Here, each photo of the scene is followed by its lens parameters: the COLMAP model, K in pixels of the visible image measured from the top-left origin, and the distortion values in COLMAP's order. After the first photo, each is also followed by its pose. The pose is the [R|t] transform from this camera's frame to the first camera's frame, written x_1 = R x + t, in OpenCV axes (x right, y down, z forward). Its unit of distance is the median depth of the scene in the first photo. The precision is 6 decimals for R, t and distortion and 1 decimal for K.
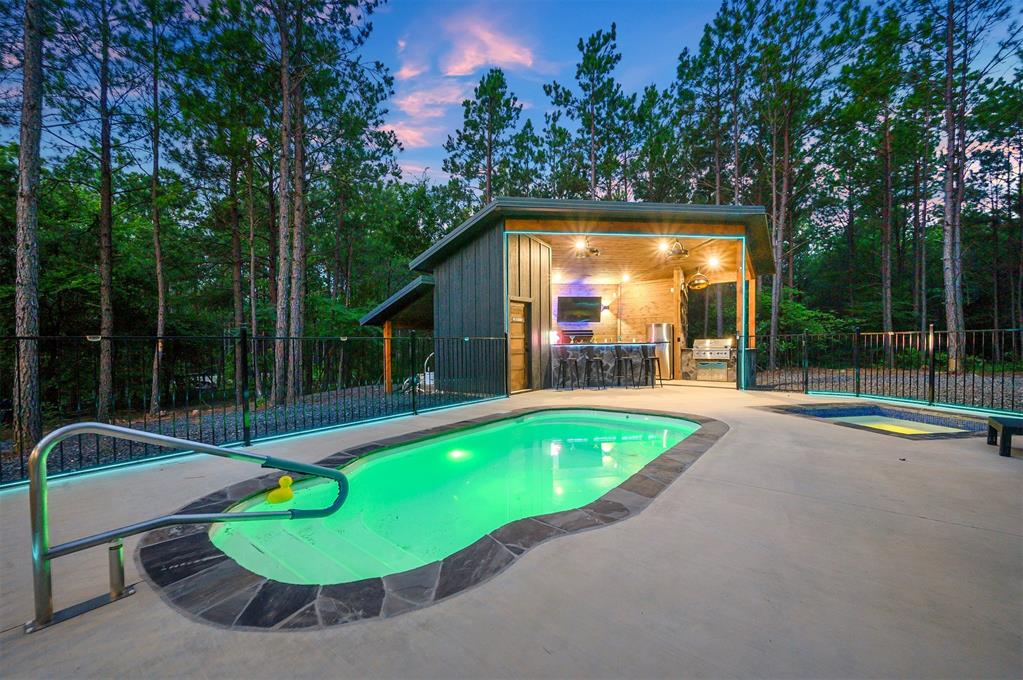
lens RADIAL K [[408.6, 0, 512.6], [0, 408.6, 349.3], [0, 0, 1]] dist [-0.001156, 0.000452]
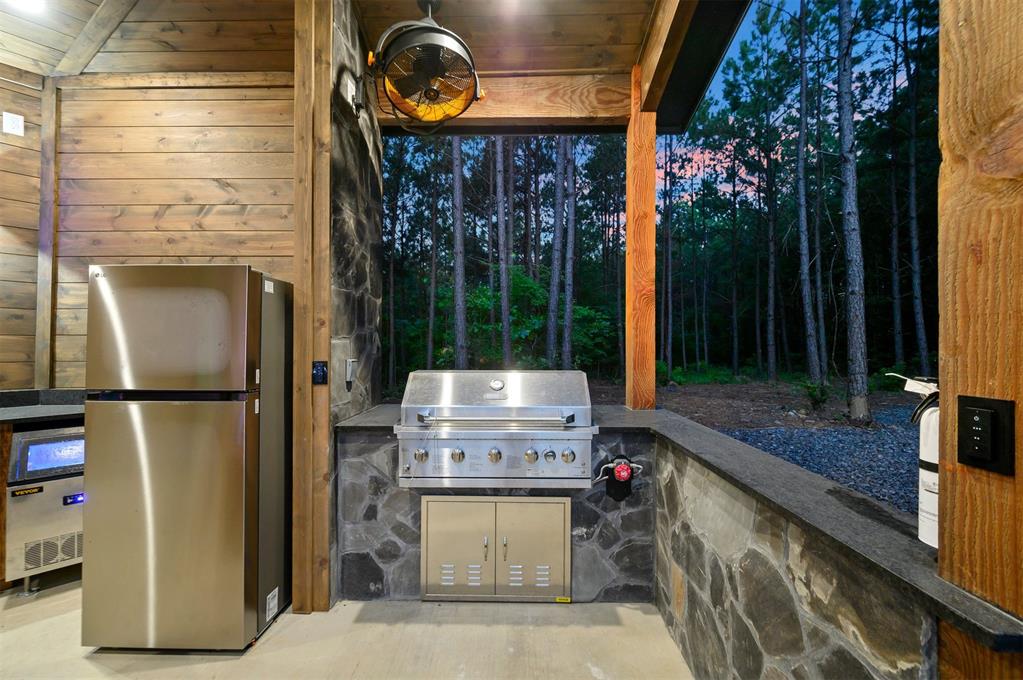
lens RADIAL K [[402.5, 0, 511.5], [0, 402.5, 341.6], [0, 0, 1]] dist [-0.001785, 0.000812]
pose [[0.794346, 0.012257, 0.607342, 0.322082], [-0.004023, 0.999881, -0.014917, -0.030200], [-0.607452, 0.009406, 0.794300, 0.715483]]
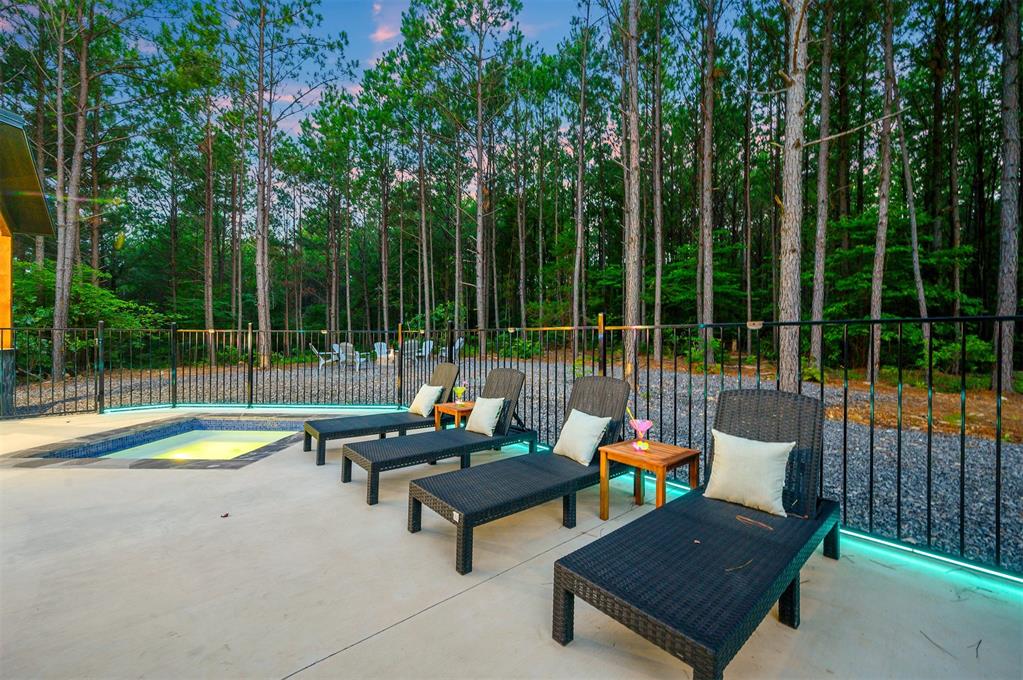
lens RADIAL K [[402.5, 0, 511.5], [0, 402.5, 341.6], [0, 0, 1]] dist [-0.001785, 0.000812]
pose [[0.184091, 0.005526, 0.982894, 0.088332], [0.005855, 0.999960, -0.006718, -0.002843], [-0.982892, 0.006992, 0.184052, 0.093510]]
